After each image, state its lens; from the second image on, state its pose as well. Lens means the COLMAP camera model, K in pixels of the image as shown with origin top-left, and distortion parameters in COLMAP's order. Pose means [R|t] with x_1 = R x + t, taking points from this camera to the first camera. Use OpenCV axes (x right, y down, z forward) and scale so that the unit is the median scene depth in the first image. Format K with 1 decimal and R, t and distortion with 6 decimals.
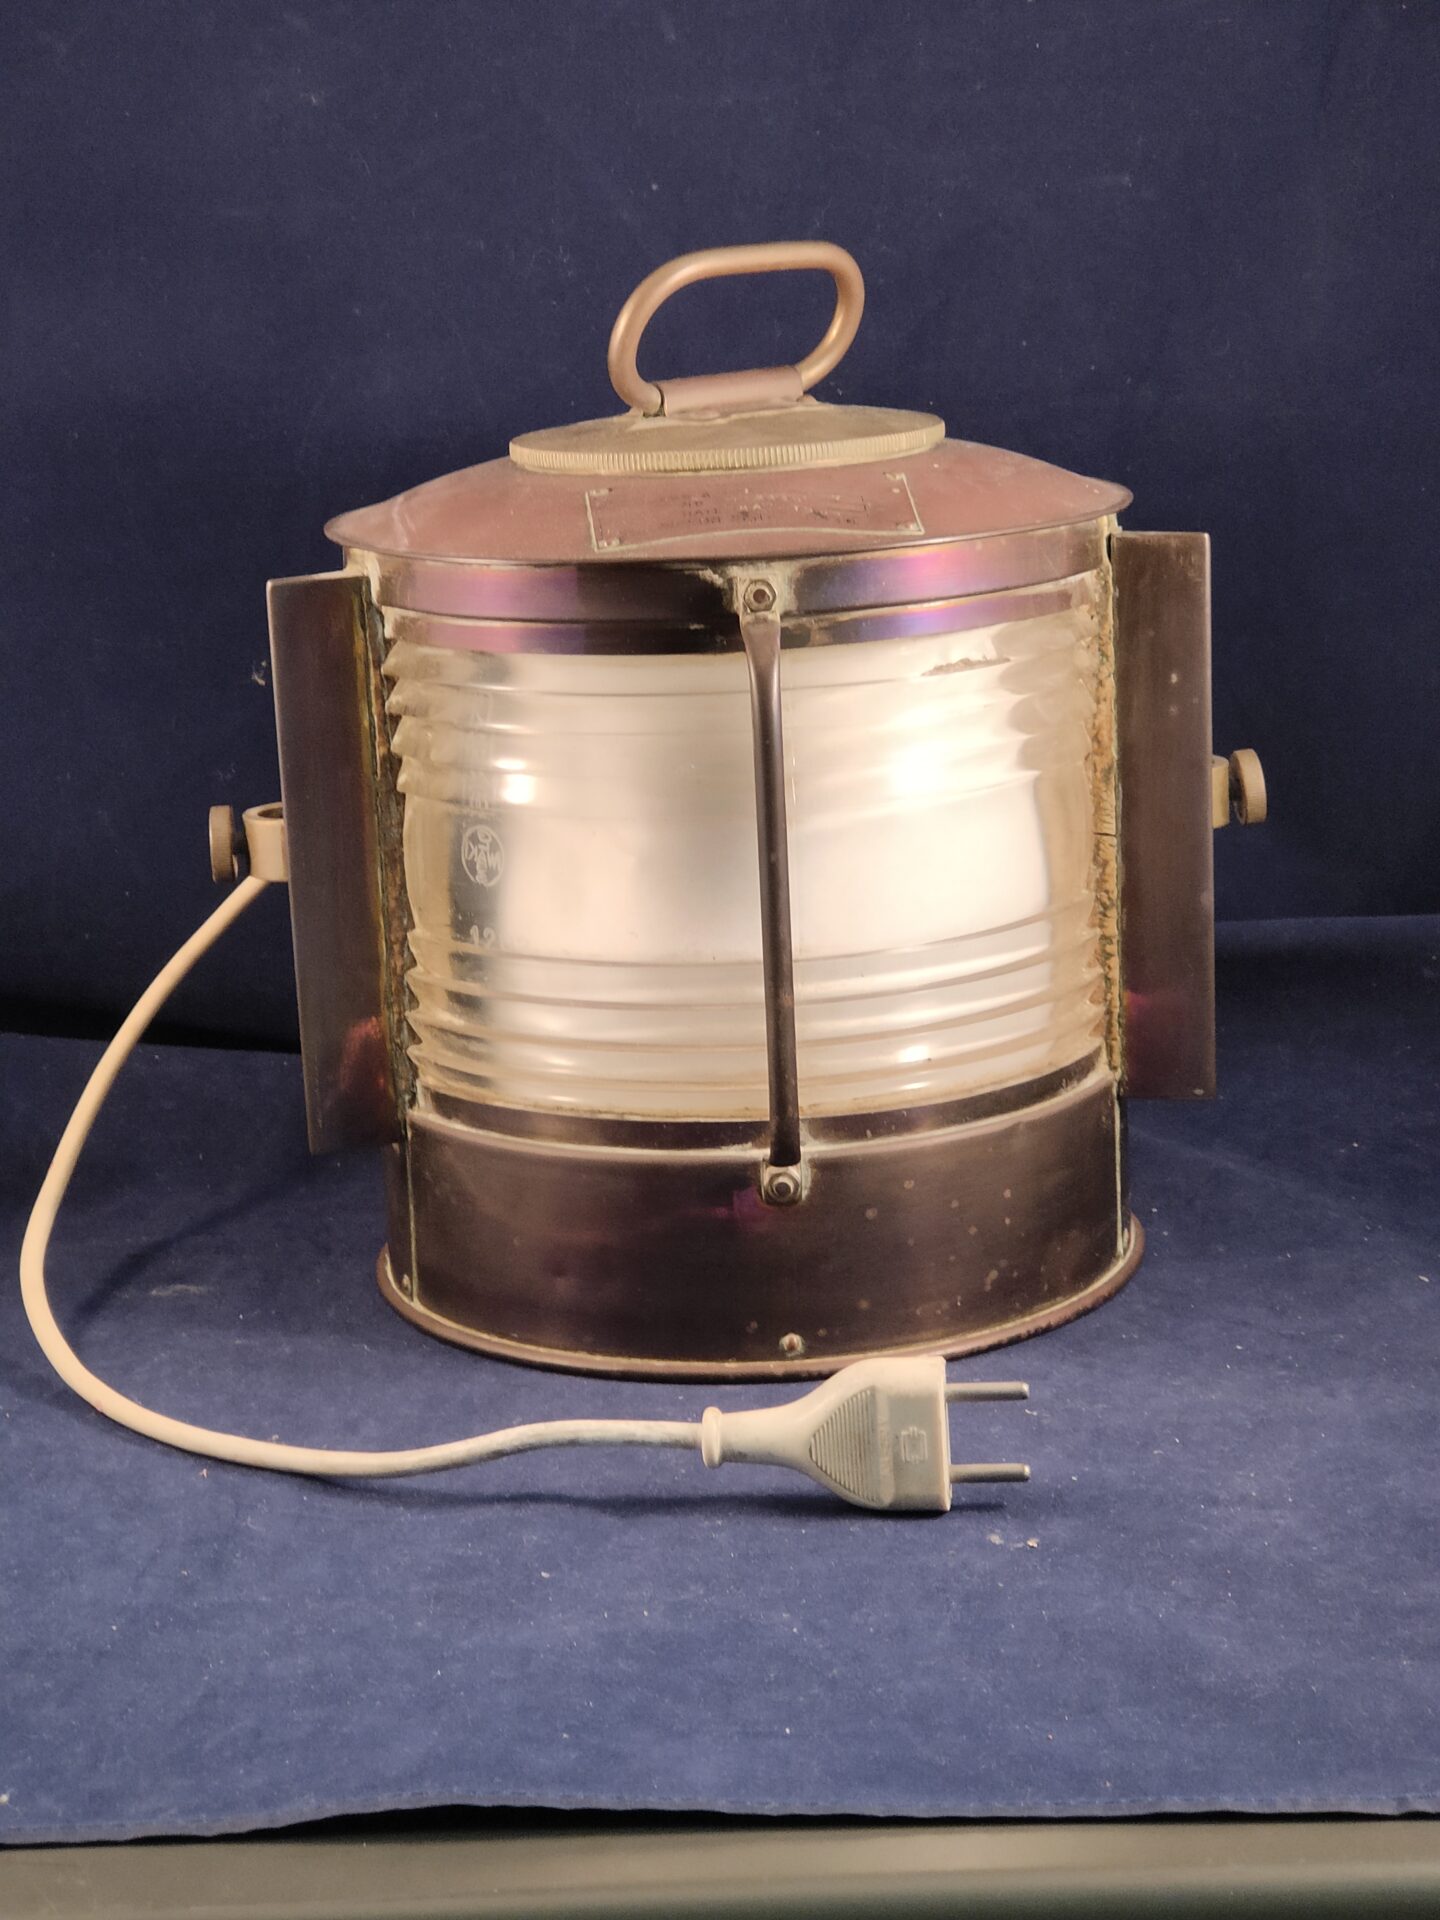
lens RADIAL K [[3794.8, 0, 720.0], [0, 3794.8, 960.0], [0, 0, 1]] dist [-0.085393, 1.740676]
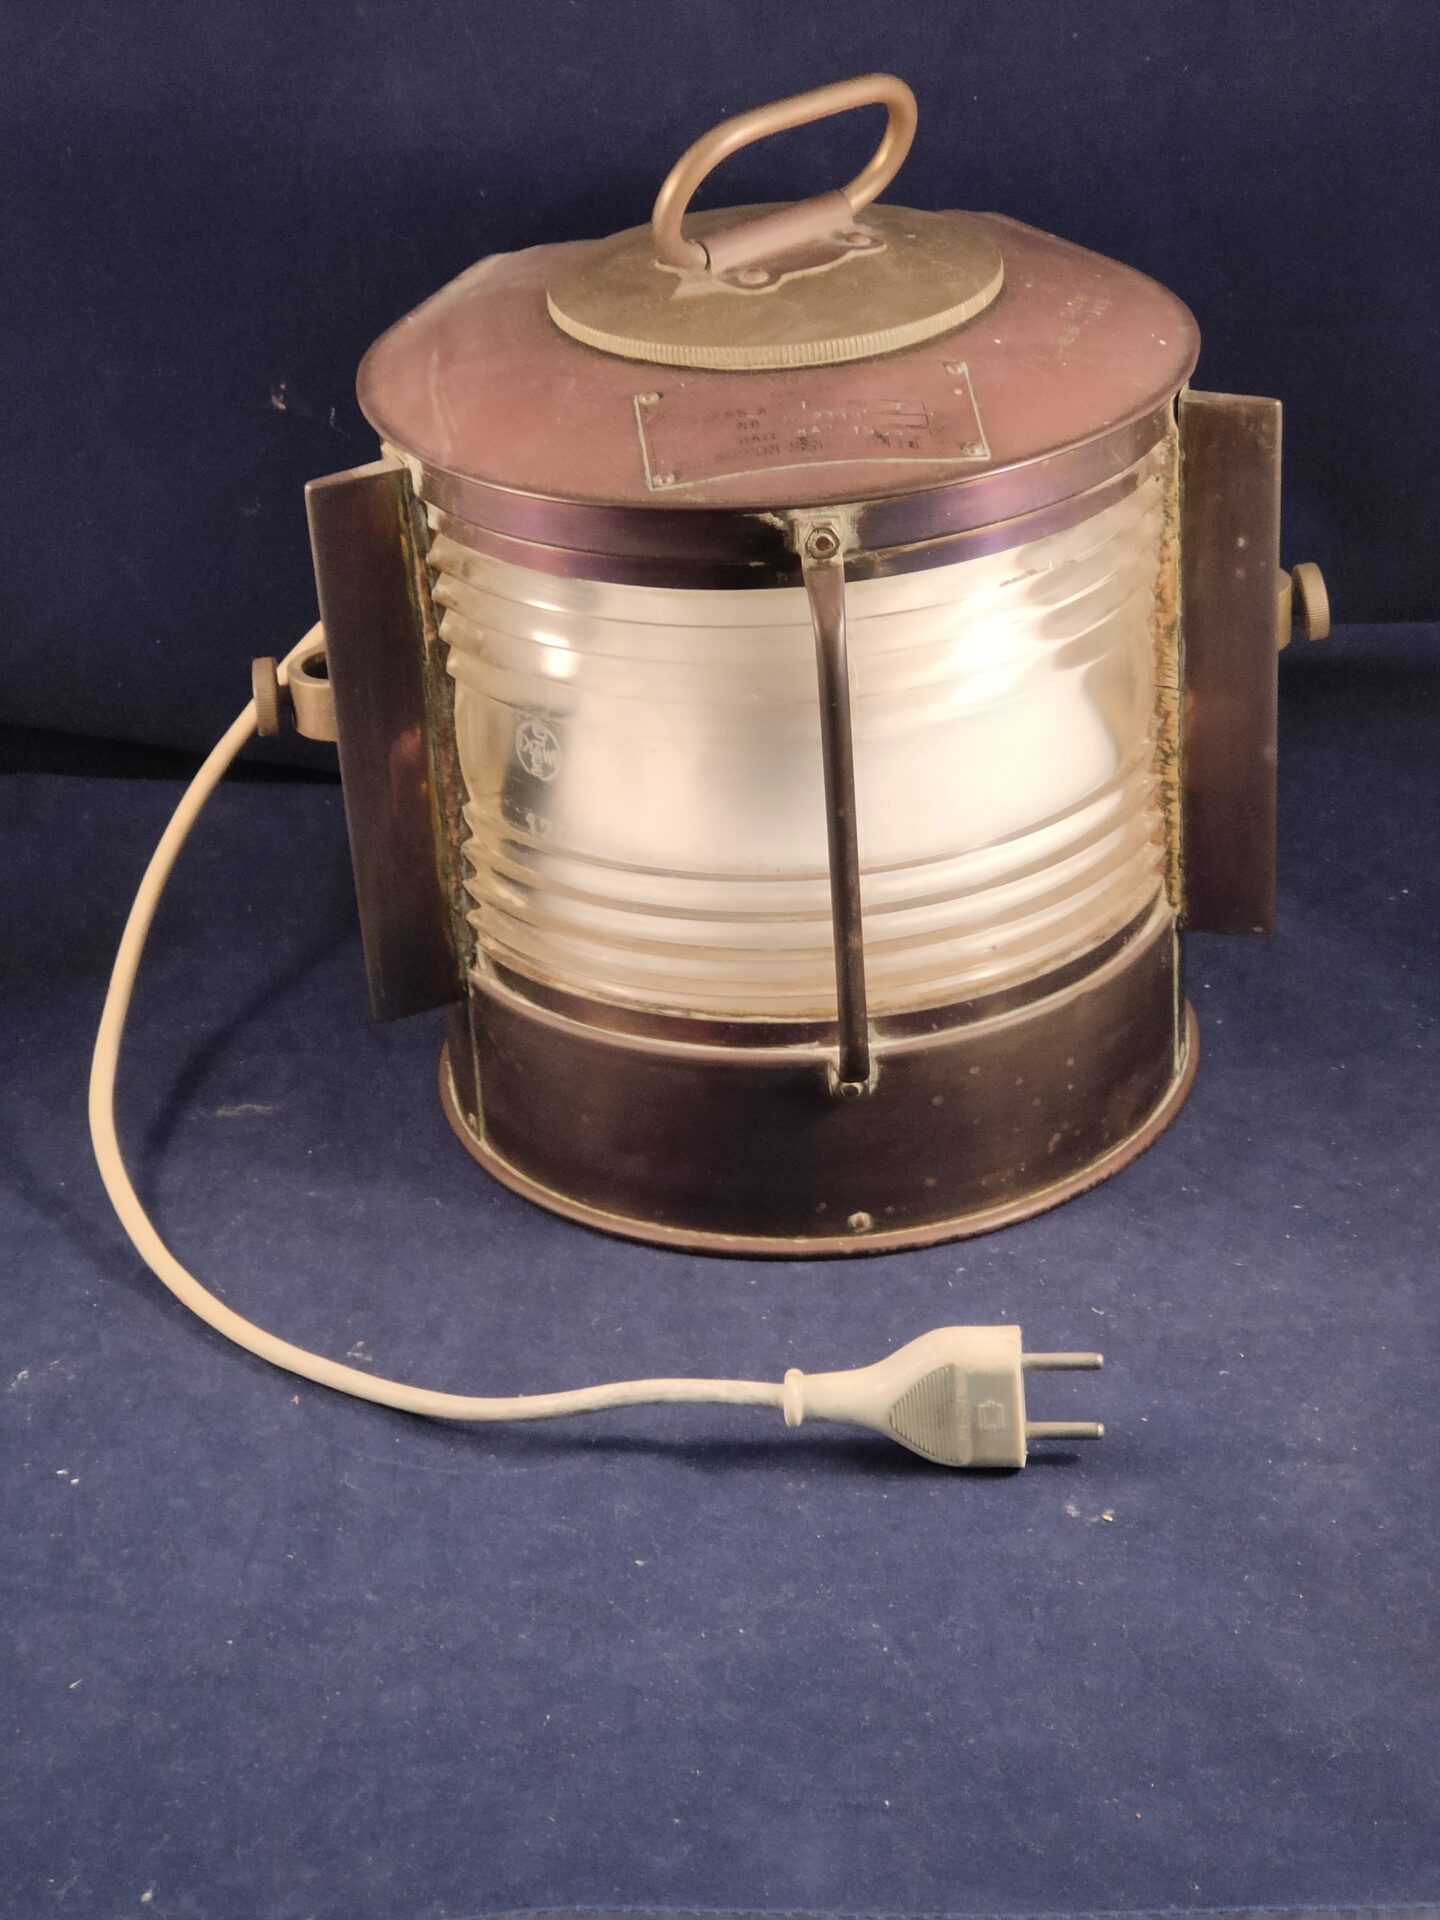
lens RADIAL K [[3794.8, 0, 720.0], [0, 3794.8, 960.0], [0, 0, 1]] dist [-0.085393, 1.740676]
pose [[0.999680, -0.024918, 0.004365, -0.021411], [0.022910, 0.964930, 0.261504, -0.234715], [-0.010728, -0.261320, 0.965193, 0.035695]]
